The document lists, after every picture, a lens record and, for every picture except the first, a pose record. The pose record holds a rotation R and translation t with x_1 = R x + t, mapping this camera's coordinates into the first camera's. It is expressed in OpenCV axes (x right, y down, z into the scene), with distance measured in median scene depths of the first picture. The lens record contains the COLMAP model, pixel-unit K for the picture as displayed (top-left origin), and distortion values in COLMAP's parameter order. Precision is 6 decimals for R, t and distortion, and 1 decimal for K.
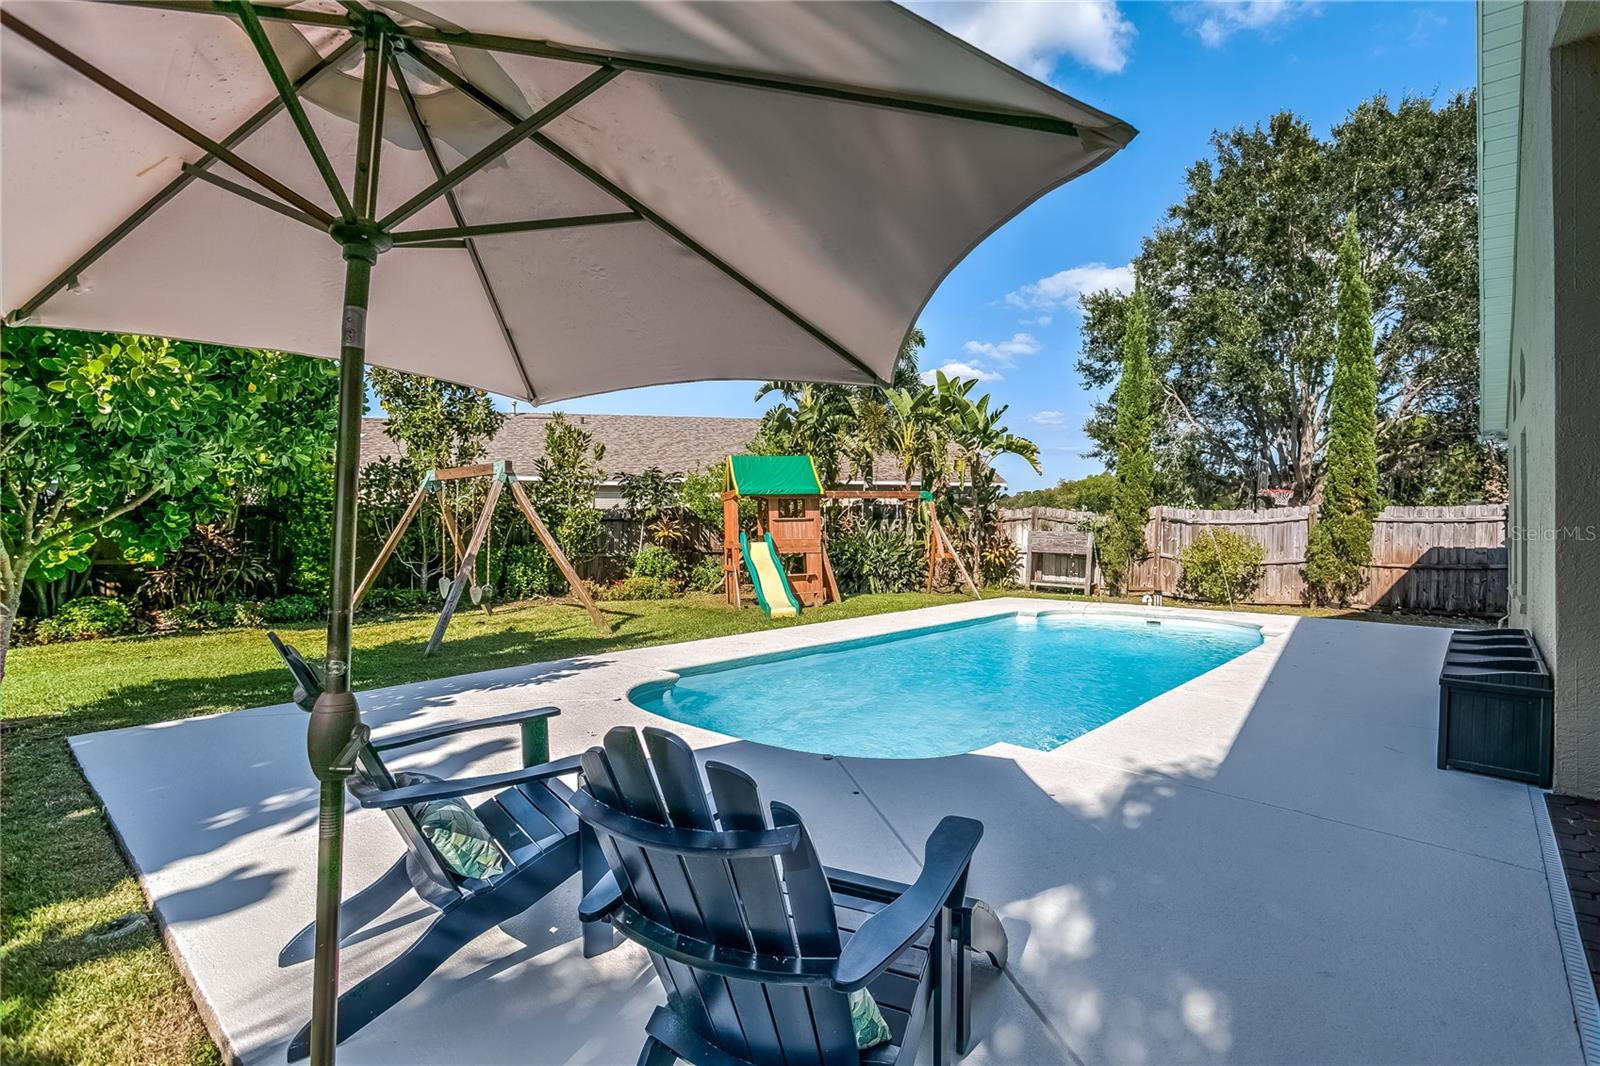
lens RADIAL K [[745.5, 0, 800.0], [0, 745.5, 533.0], [0, 0, 1]] dist [-0.000149, 0.000014]
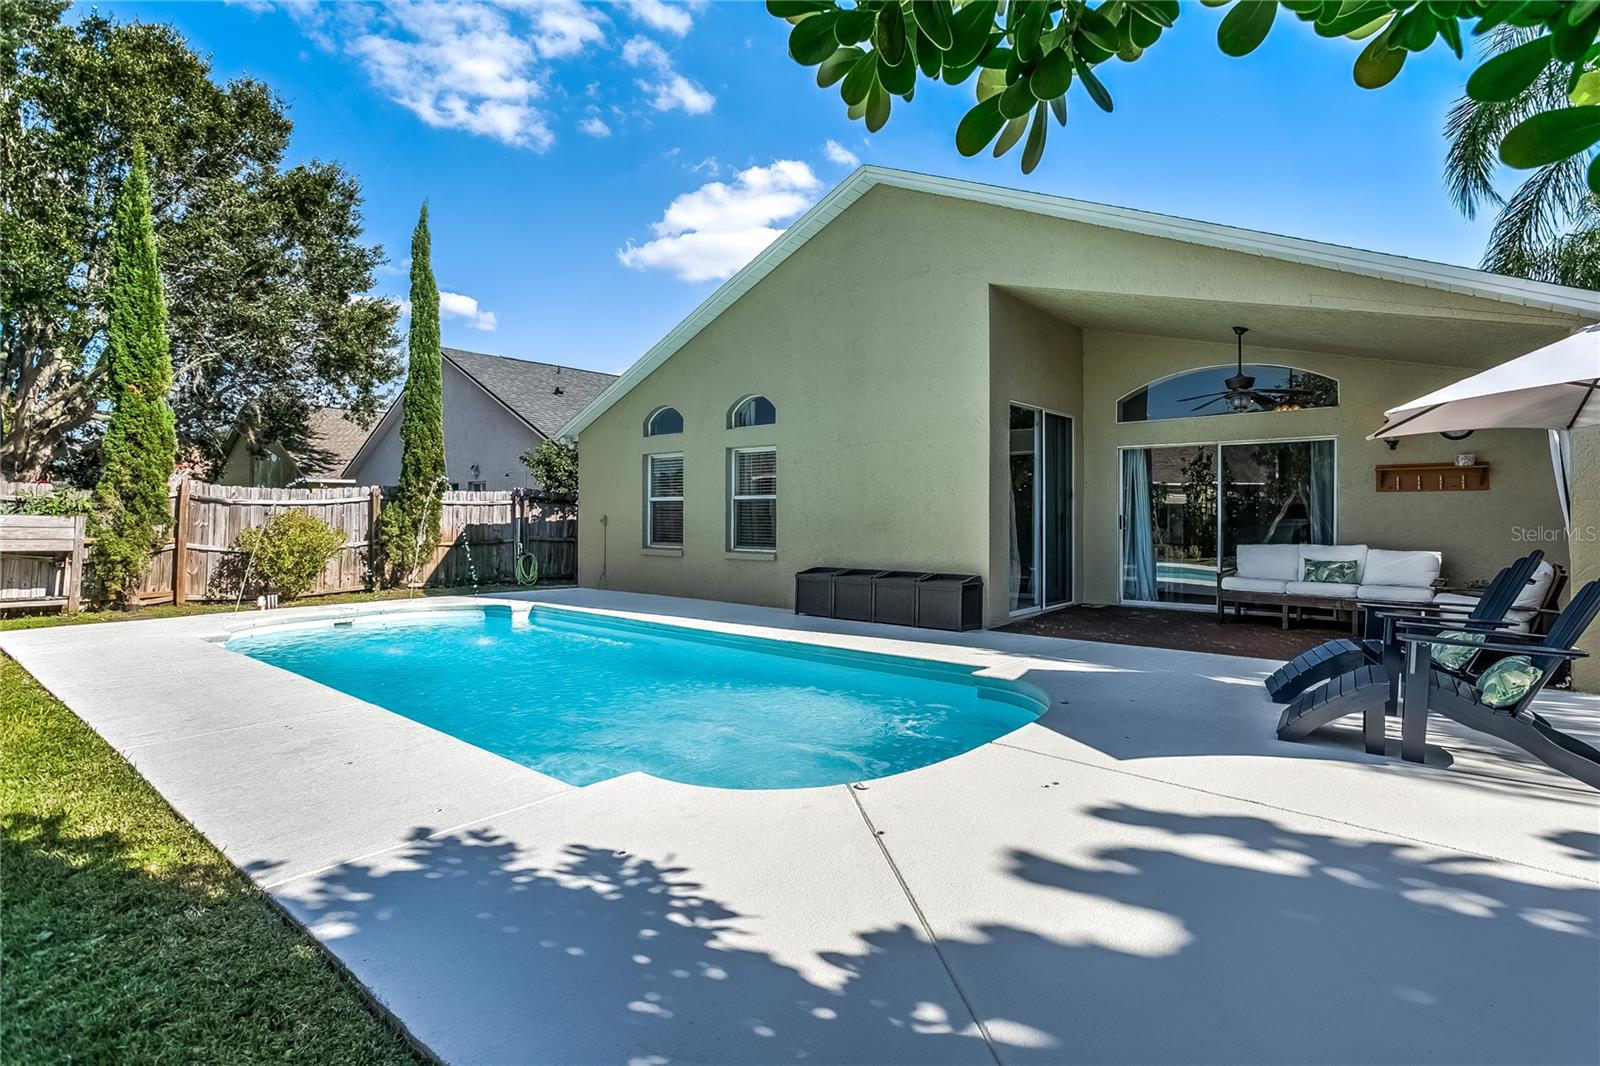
lens RADIAL K [[830.6, 0, 800.0], [0, 830.6, 533.0], [0, 0, 1]] dist [0.015706, -0.000177]
pose [[-0.012262, -0.026055, 0.999585, -0.446241], [0.007689, 0.999628, 0.026150, -0.000753], [-0.999895, 0.008007, -0.012057, 0.497607]]
